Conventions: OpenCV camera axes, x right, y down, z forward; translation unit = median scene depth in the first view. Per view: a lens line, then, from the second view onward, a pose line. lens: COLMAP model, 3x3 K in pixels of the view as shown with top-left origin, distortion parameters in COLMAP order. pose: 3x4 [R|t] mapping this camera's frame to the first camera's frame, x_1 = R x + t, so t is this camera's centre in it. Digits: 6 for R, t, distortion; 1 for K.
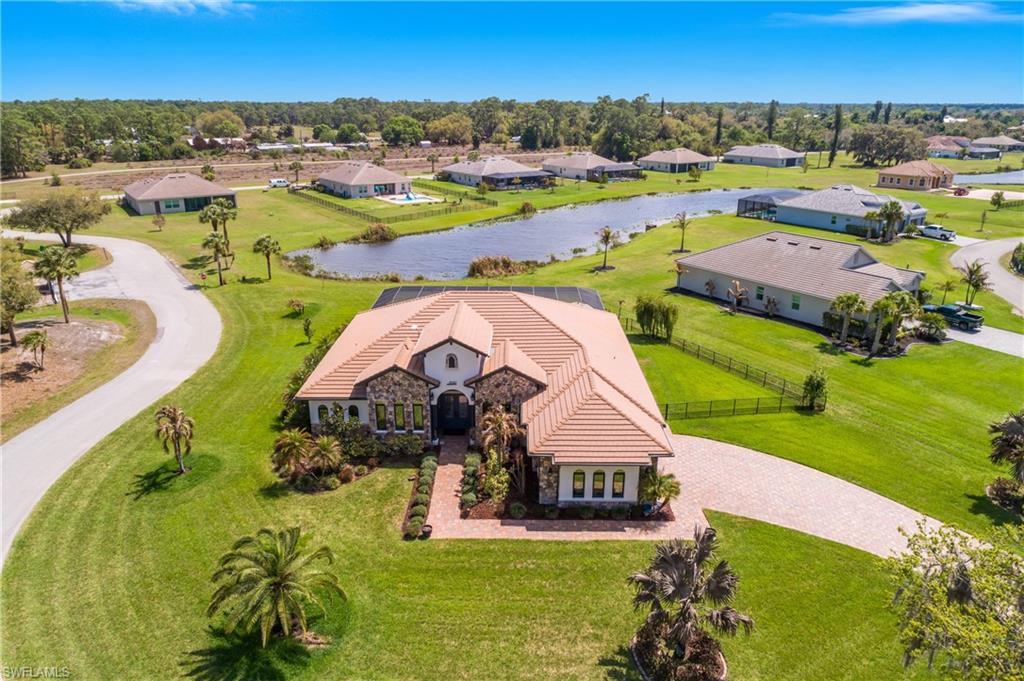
lens RADIAL K [[702.1, 0, 512.0], [0, 702.1, 340.5], [0, 0, 1]] dist [0.006886, 0.005695]
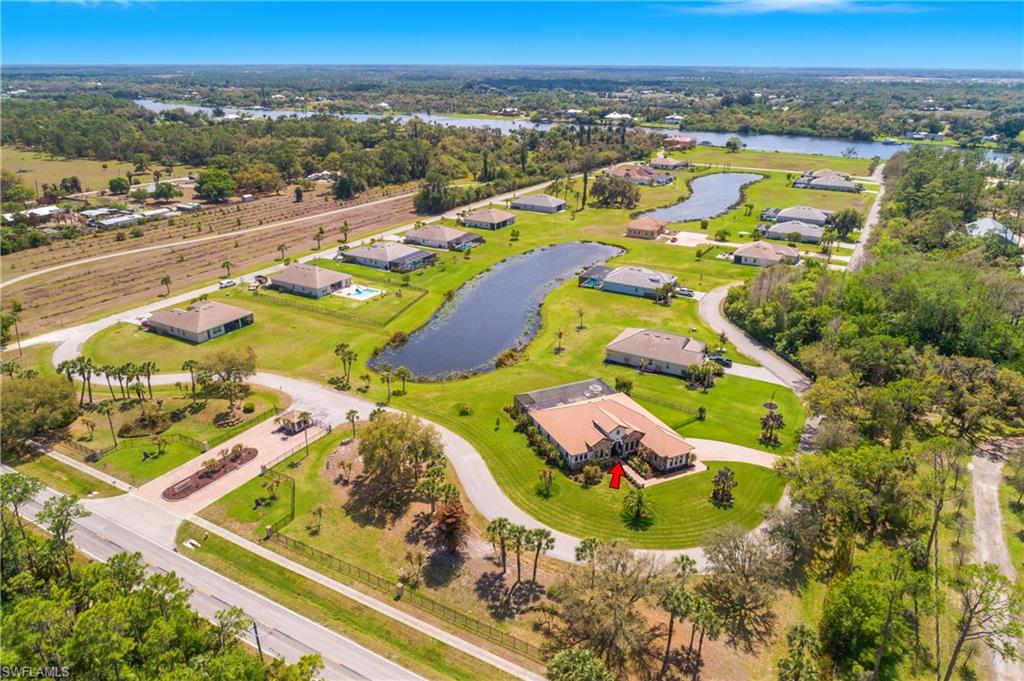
lens RADIAL K [[702.1, 0, 512.0], [0, 702.1, 340.5], [0, 0, 1]] dist [0.006886, 0.005695]
pose [[0.910403, -0.160365, 0.381379, -1.576033], [0.140154, 0.986860, 0.080395, -0.661191], [-0.389260, -0.019740, 0.920916, -1.586299]]
